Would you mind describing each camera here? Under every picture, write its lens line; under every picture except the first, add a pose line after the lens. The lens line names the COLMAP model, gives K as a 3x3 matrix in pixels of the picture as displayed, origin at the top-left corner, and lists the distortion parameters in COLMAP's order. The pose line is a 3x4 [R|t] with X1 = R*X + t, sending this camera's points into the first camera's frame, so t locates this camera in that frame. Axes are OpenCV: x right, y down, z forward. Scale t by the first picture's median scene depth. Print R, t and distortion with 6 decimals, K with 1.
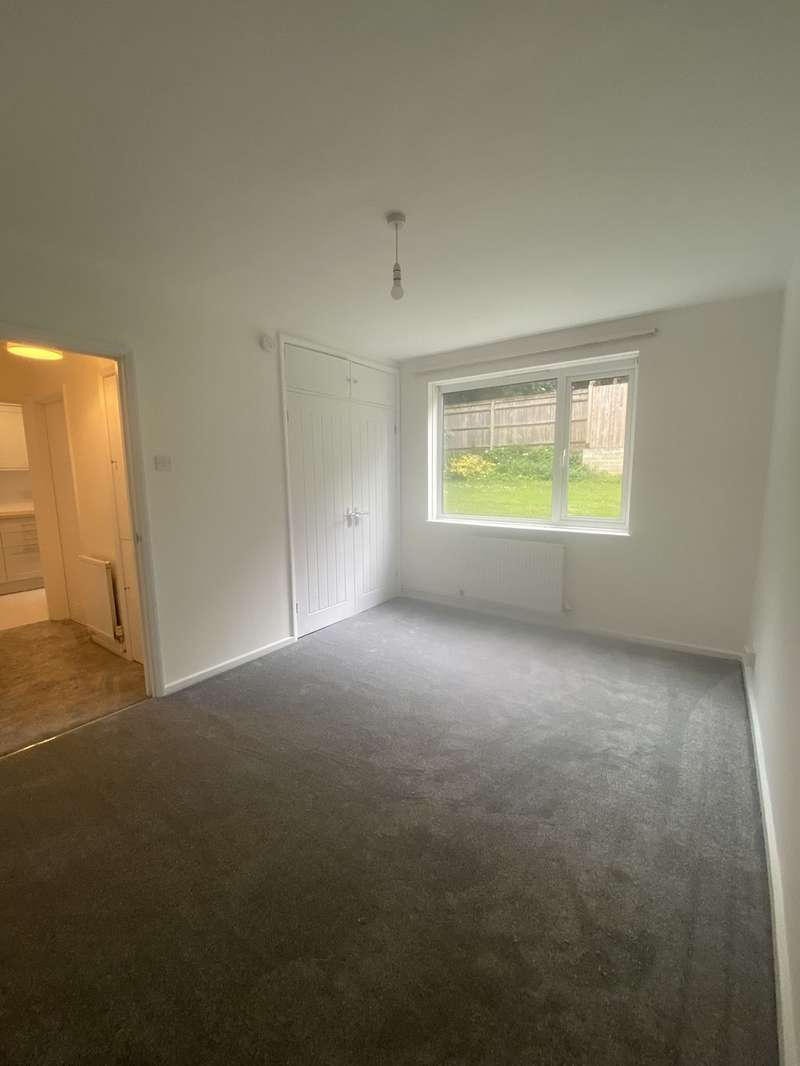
lens RADIAL K [[428.2, 0, 407.2], [0, 428.2, 533.1], [0, 0, 1]] dist [0.006115, -0.007668]
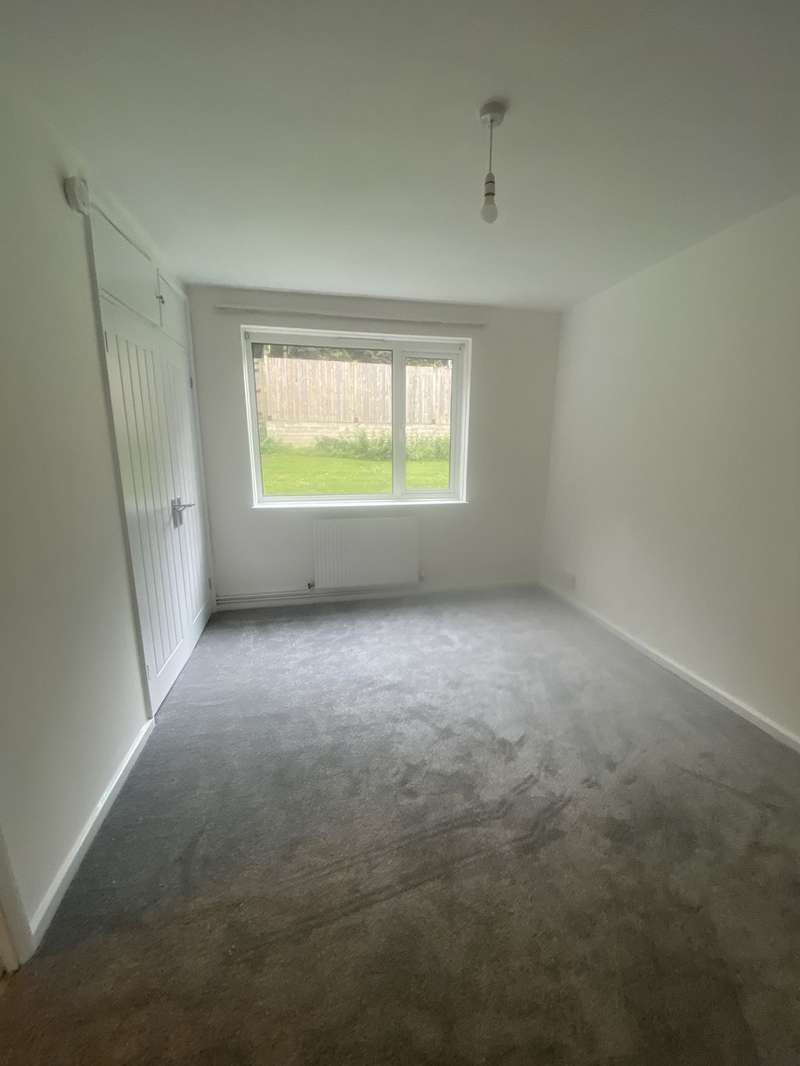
lens RADIAL K [[428.2, 0, 396.7], [0, 428.2, 531.8], [0, 0, 1]] dist [0.006115, -0.007668]
pose [[0.684621, -0.139444, 0.715437, -0.412587], [0.095650, 0.990229, 0.101473, -0.046254], [-0.722597, -0.001039, 0.691269, 0.313492]]
